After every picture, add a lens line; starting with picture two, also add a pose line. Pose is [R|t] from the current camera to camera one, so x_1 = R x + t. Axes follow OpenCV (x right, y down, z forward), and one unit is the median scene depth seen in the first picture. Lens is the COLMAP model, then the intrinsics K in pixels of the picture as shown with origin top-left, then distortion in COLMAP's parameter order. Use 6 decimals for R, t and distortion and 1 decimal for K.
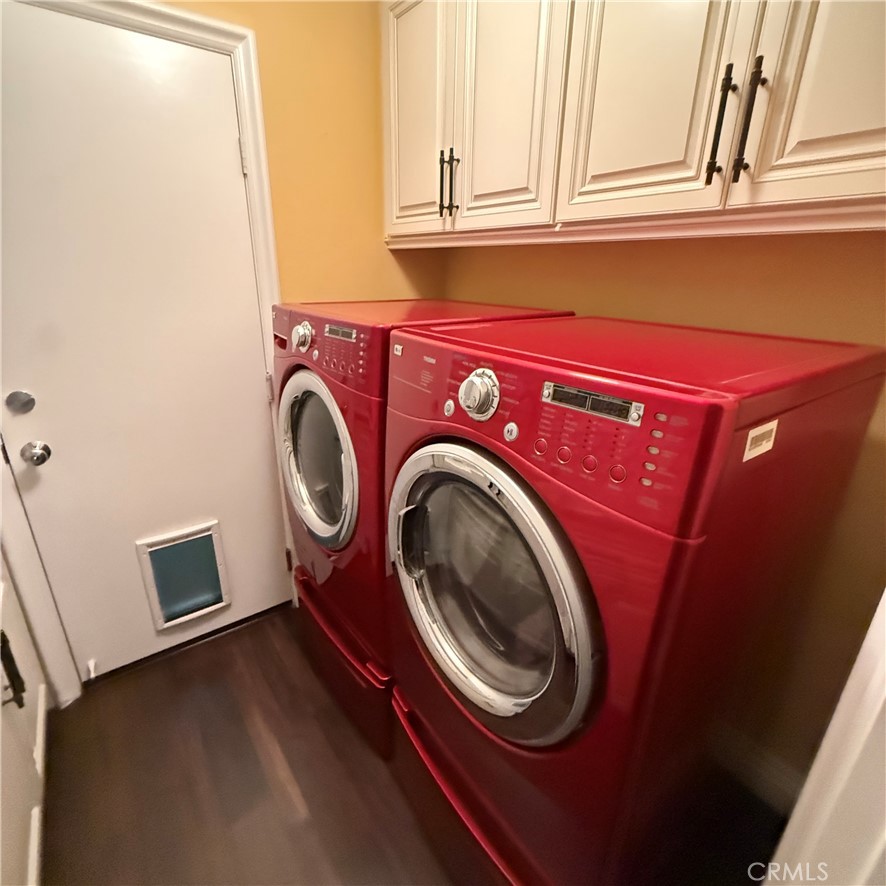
lens RADIAL K [[477.6, 0, 442.8], [0, 477.6, 440.9], [0, 0, 1]] dist [0.001025, -0.001273]
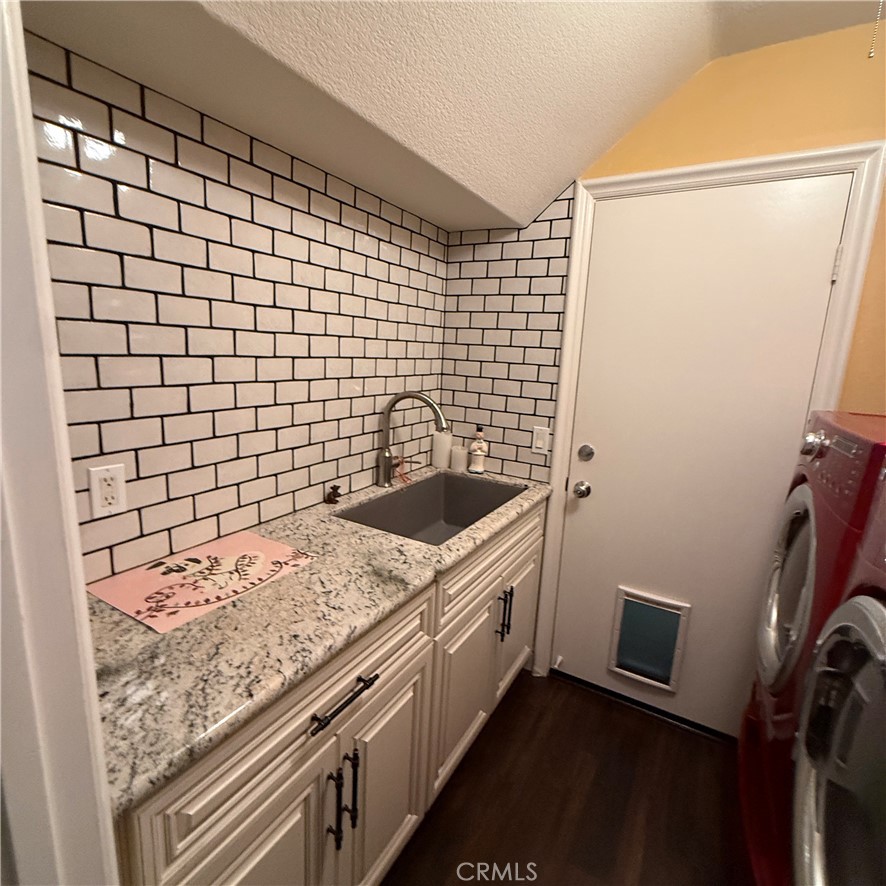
lens RADIAL K [[477.6, 0, 441.5], [0, 477.6, 440.9], [0, 0, 1]] dist [0.001025, -0.001273]
pose [[0.383502, 0.175811, -0.906651, 0.197378], [-0.355944, 0.934008, 0.030555, -0.002832], [0.852191, 0.310999, 0.420772, 0.015016]]
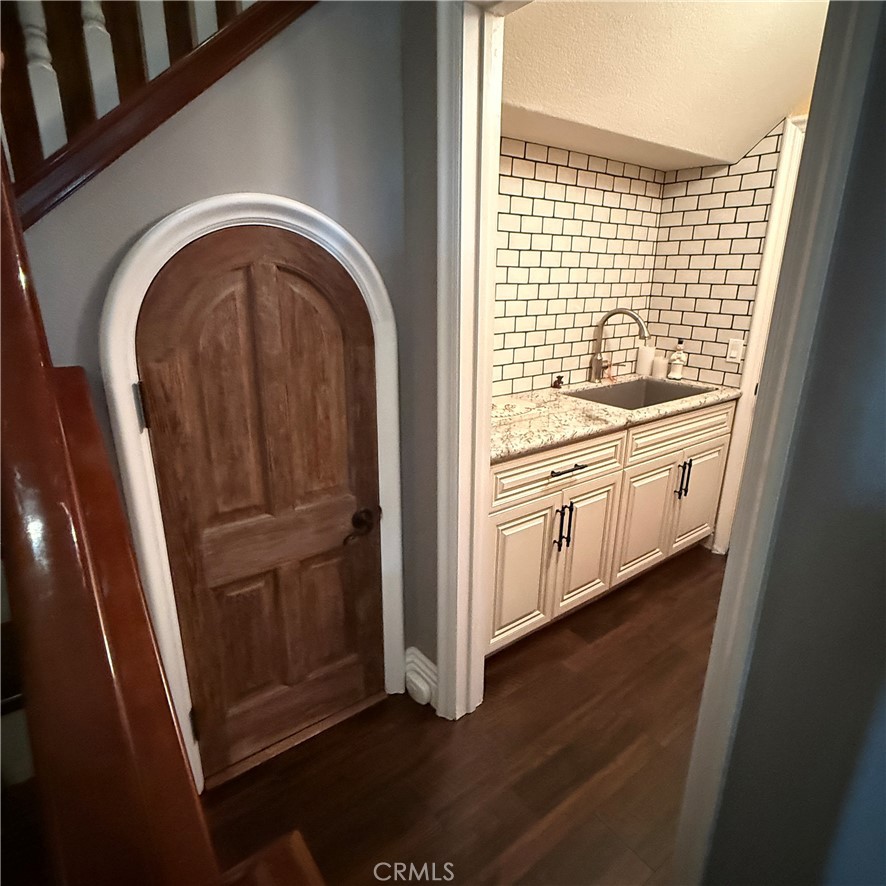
lens RADIAL K [[526.9, 0, 447.0], [0, 526.9, 438.7], [0, 0, 1]] dist [0.001759, -0.001558]
pose [[0.006130, 0.283530, -0.958944, 0.786561], [-0.352009, 0.898194, 0.263318, 0.069110], [0.935976, 0.335943, 0.105311, -0.144563]]
